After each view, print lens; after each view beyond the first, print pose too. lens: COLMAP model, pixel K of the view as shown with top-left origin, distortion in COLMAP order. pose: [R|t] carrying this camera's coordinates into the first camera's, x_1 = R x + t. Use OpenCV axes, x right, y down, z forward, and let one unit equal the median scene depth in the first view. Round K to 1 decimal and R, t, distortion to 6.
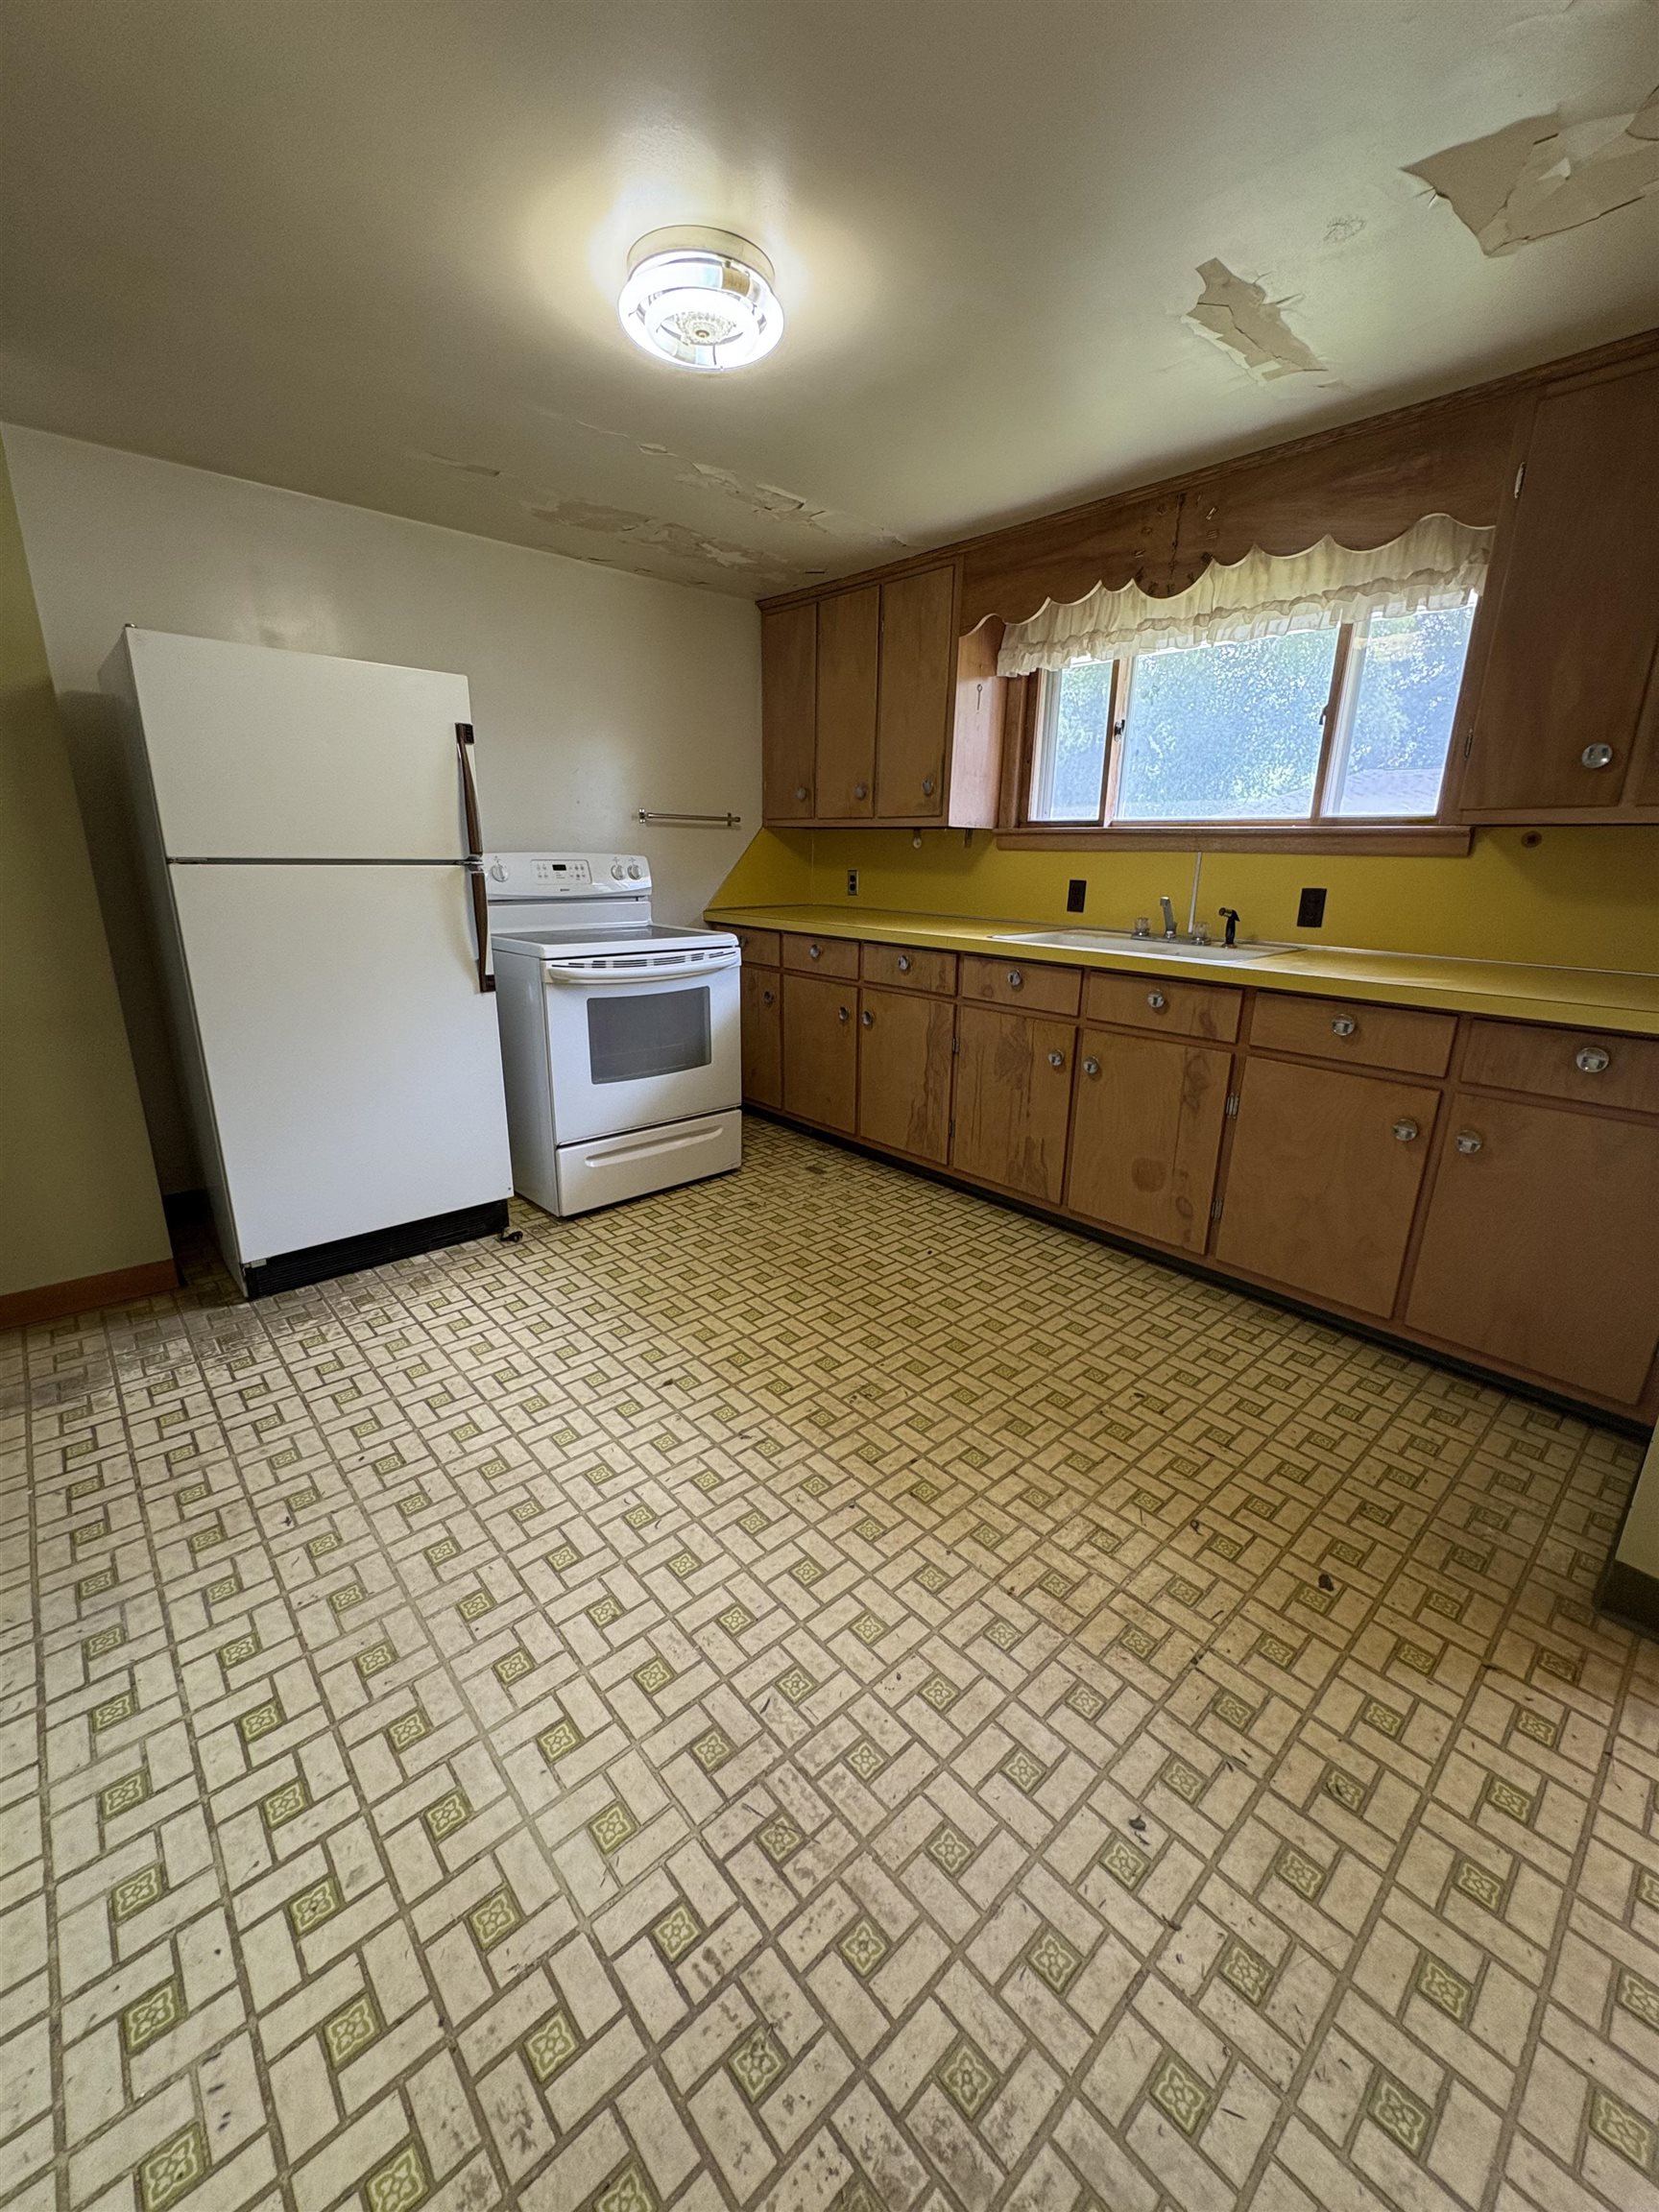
lens RADIAL K [[880.3, 0, 823.4], [0, 880.3, 1103.9], [0, 0, 1]] dist [-0.000270, -0.000359]
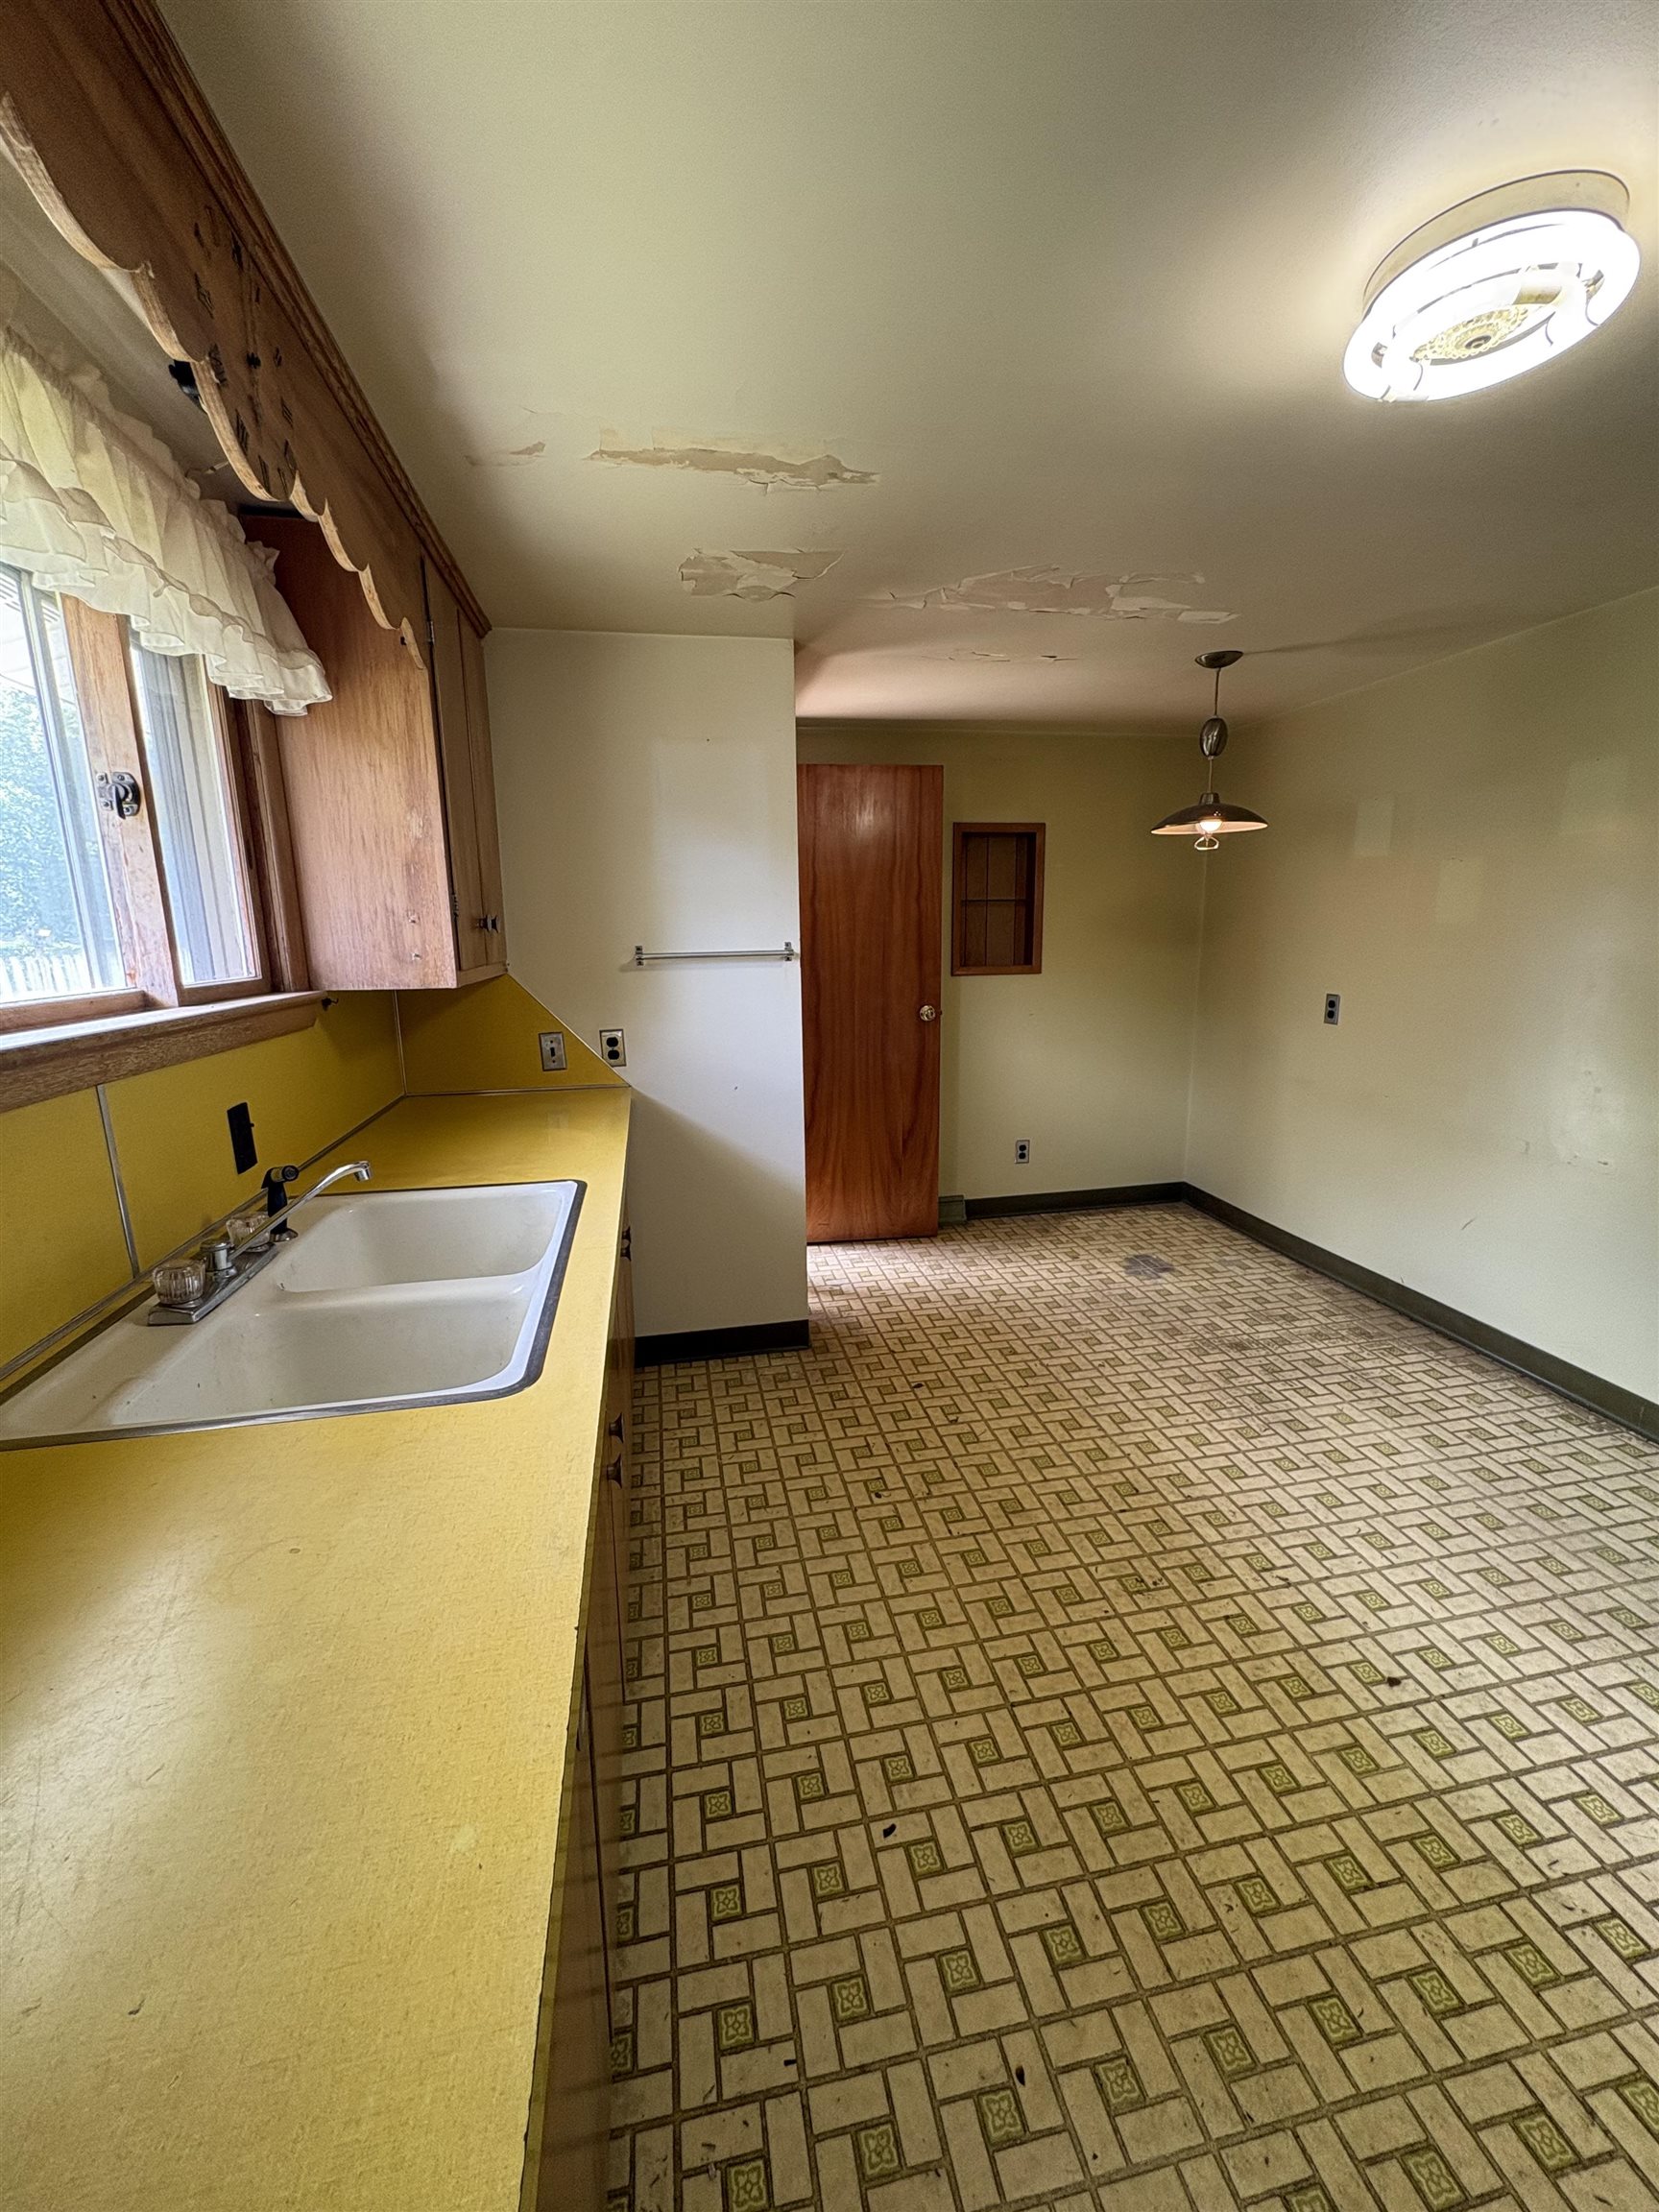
lens RADIAL K [[880.3, 0, 823.4], [0, 880.3, 1103.9], [0, 0, 1]] dist [-0.000270, -0.000359]
pose [[-0.859736, -0.099944, 0.500864, -0.093213], [0.147097, 0.890660, 0.430217, -0.677851], [-0.489097, 0.443549, -0.751032, 1.924078]]
